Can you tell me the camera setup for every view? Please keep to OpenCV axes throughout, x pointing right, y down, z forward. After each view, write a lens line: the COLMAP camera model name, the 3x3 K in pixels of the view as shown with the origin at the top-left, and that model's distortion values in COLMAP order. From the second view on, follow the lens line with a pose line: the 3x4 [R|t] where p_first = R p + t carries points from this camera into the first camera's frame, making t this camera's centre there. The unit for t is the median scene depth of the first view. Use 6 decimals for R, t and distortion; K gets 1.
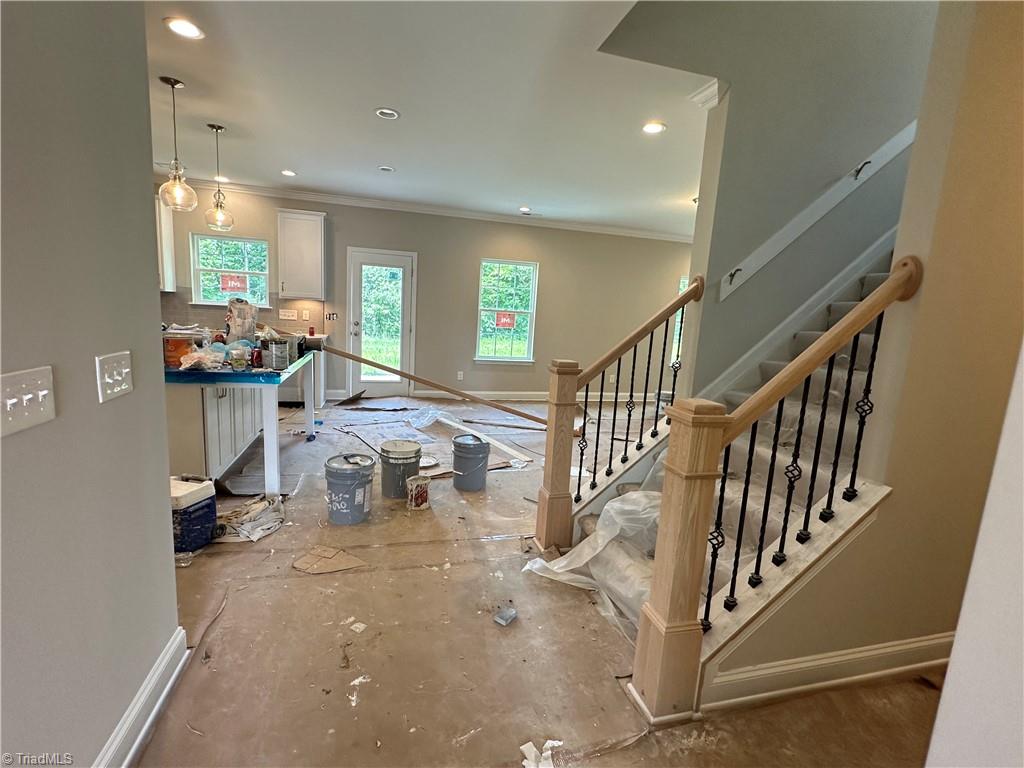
lens RADIAL K [[475.3, 0, 512.0], [0, 475.3, 384.0], [0, 0, 1]] dist [0.000499, -0.000605]
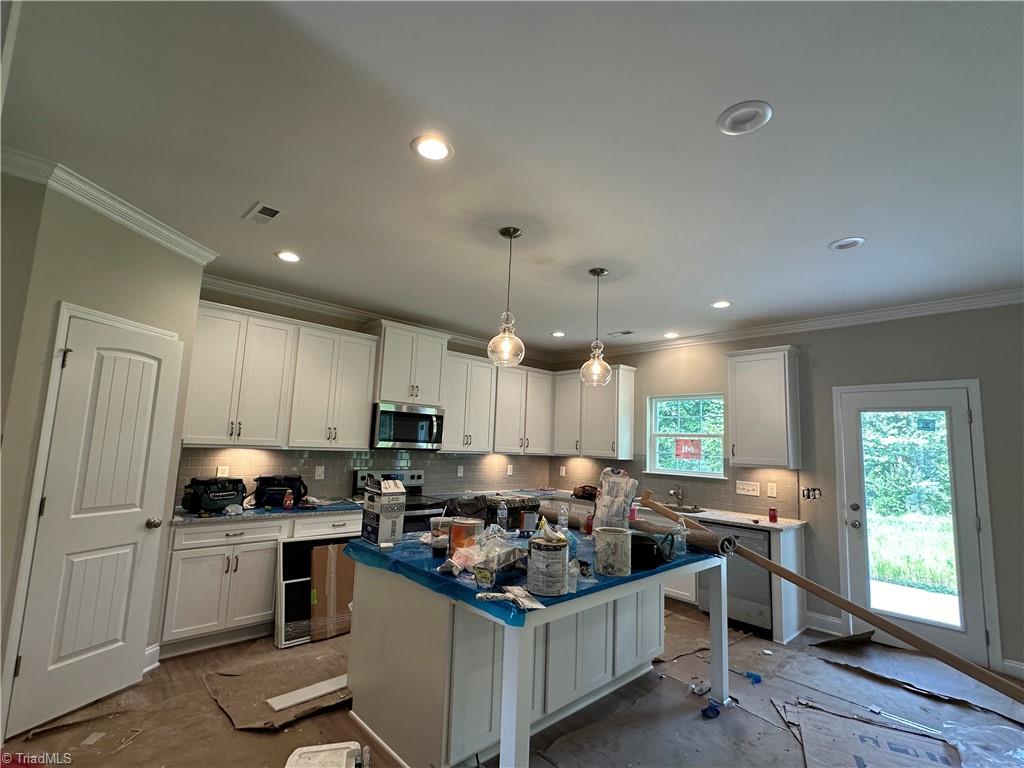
lens RADIAL K [[475.3, 0, 512.0], [0, 475.3, 384.0], [0, 0, 1]] dist [0.000499, -0.000605]
pose [[0.473993, -0.153877, -0.866979, 0.015410], [-0.147298, 0.956881, -0.250364, -0.062859], [0.868121, 0.246375, 0.430889, 0.330894]]
